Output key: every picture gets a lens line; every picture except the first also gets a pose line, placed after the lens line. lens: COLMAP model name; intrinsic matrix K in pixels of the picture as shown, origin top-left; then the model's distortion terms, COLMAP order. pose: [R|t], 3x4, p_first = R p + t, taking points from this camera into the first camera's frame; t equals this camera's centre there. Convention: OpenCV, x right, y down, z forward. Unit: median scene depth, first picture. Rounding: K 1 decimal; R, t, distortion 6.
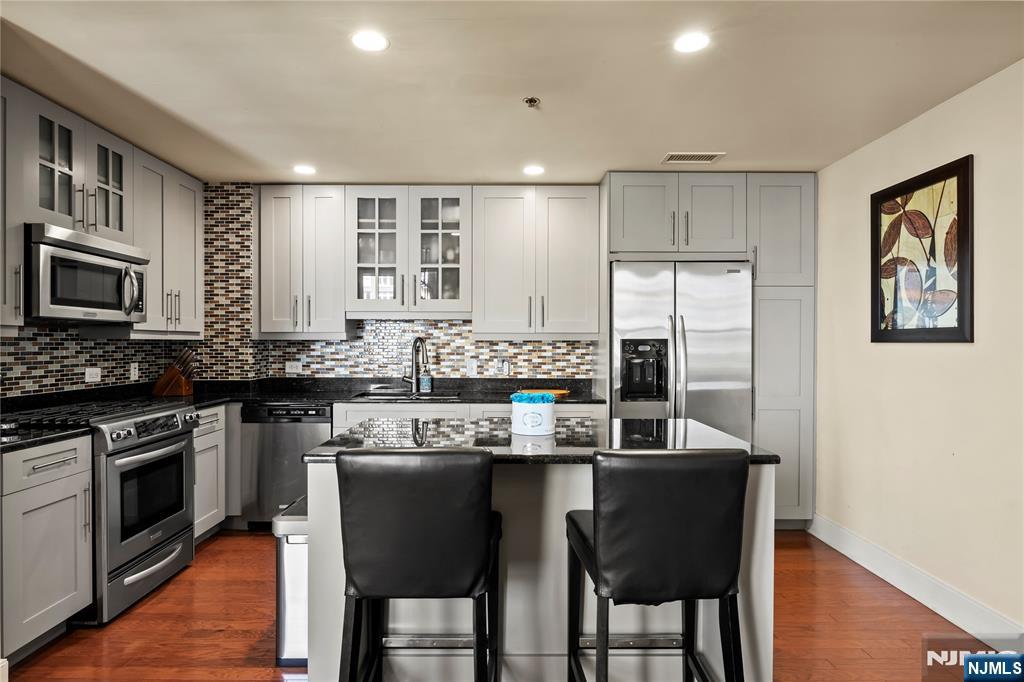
lens RADIAL K [[562.1, 0, 509.3], [0, 562.1, 344.5], [0, 0, 1]] dist [-0.002115, -0.001024]
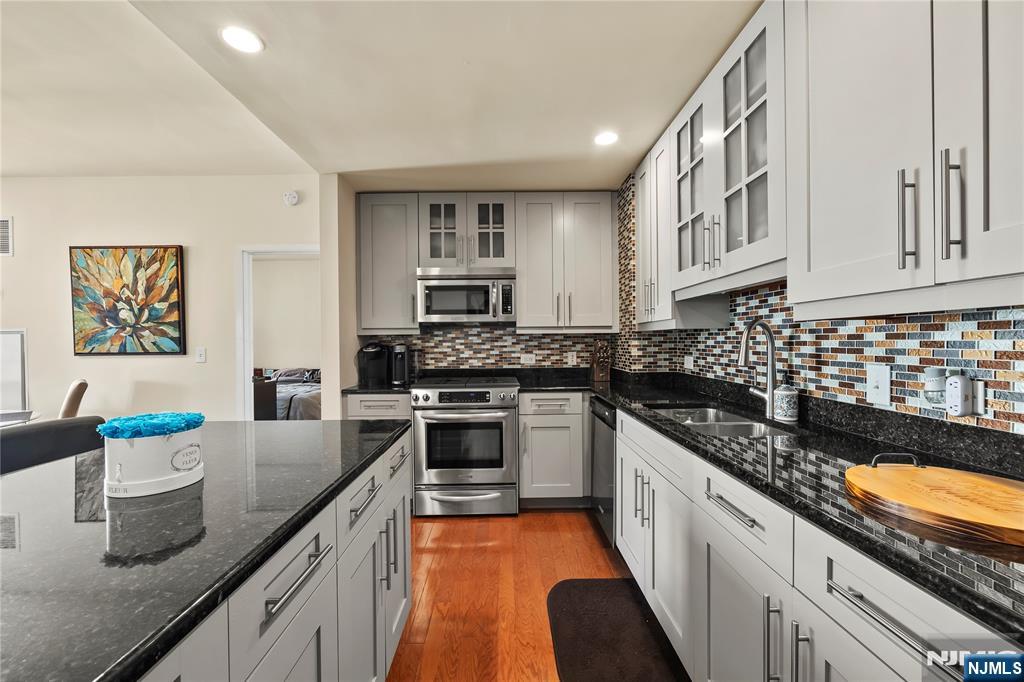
lens RADIAL K [[409.4, 0, 509.1], [0, 409.4, 341.4], [0, 0, 1]] dist [-0.002013, -0.000388]
pose [[0.005164, -0.001083, -0.999986, 0.260613], [0.007220, 0.999973, -0.001045, 0.007771], [0.999961, -0.007214, 0.005171, 0.779156]]
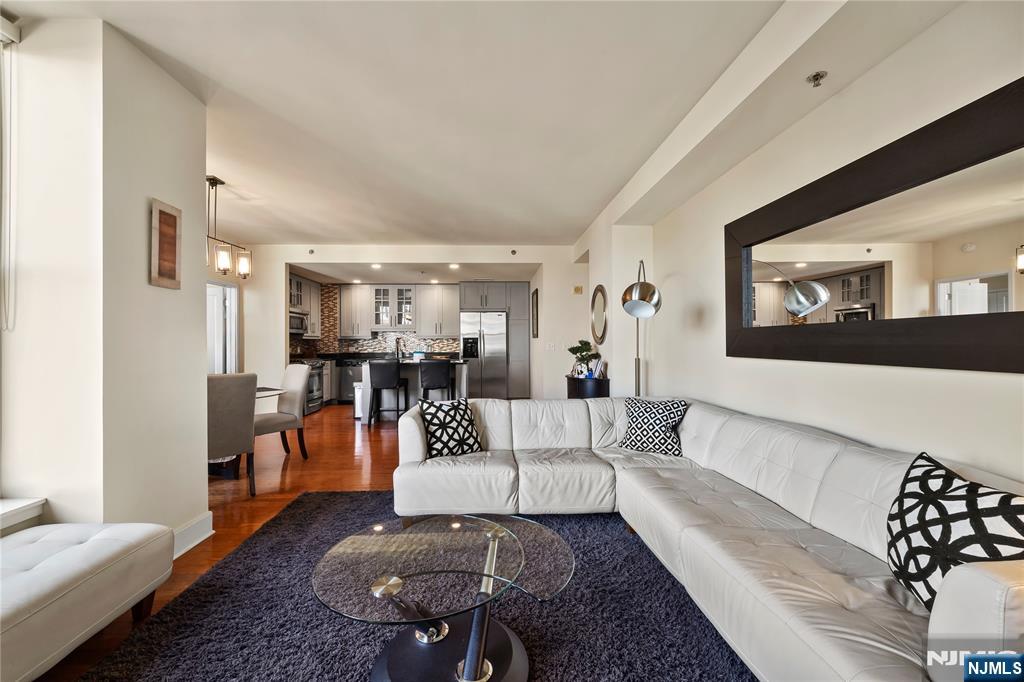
lens RADIAL K [[409.4, 0, 507.9], [0, 409.4, 339.6], [0, 0, 1]] dist [-0.002013, -0.000388]
pose [[0.999308, -0.007255, 0.036486, 0.326450], [0.007615, 0.999924, -0.009729, 0.021677], [-0.036413, 0.010000, 0.999287, -1.101603]]
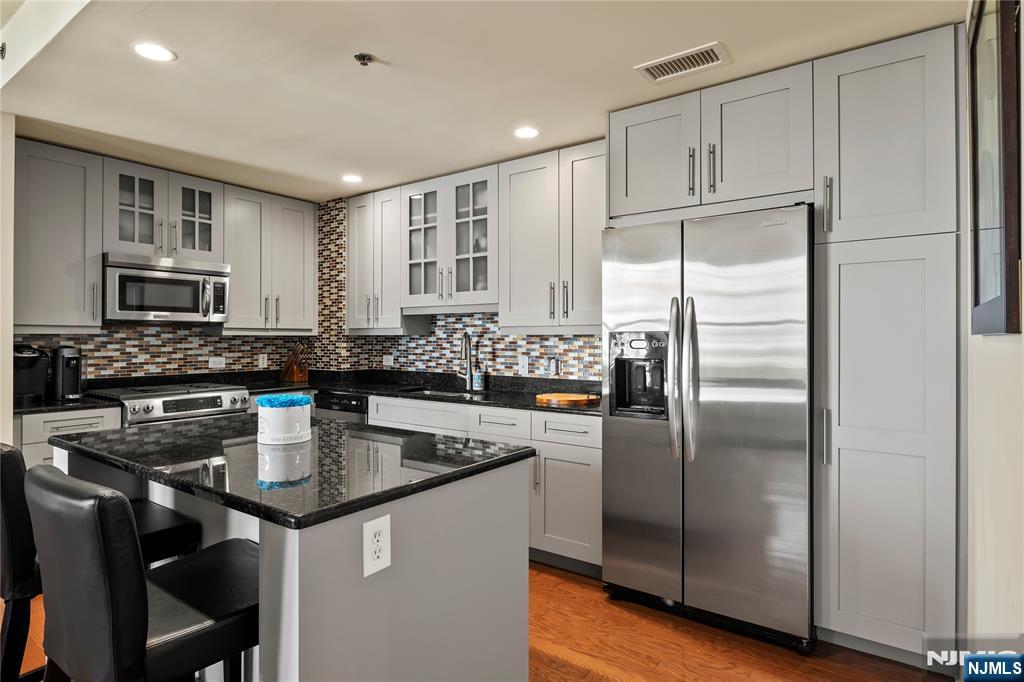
lens RADIAL K [[553.7, 0, 511.0], [0, 553.7, 334.3], [0, 0, 1]] dist [-0.001626, 0.000727]
pose [[0.808131, -0.005189, -0.588980, 0.475130], [-0.000446, 0.999956, -0.009422, -0.000047], [0.589003, 0.007877, 0.808092, 0.295216]]
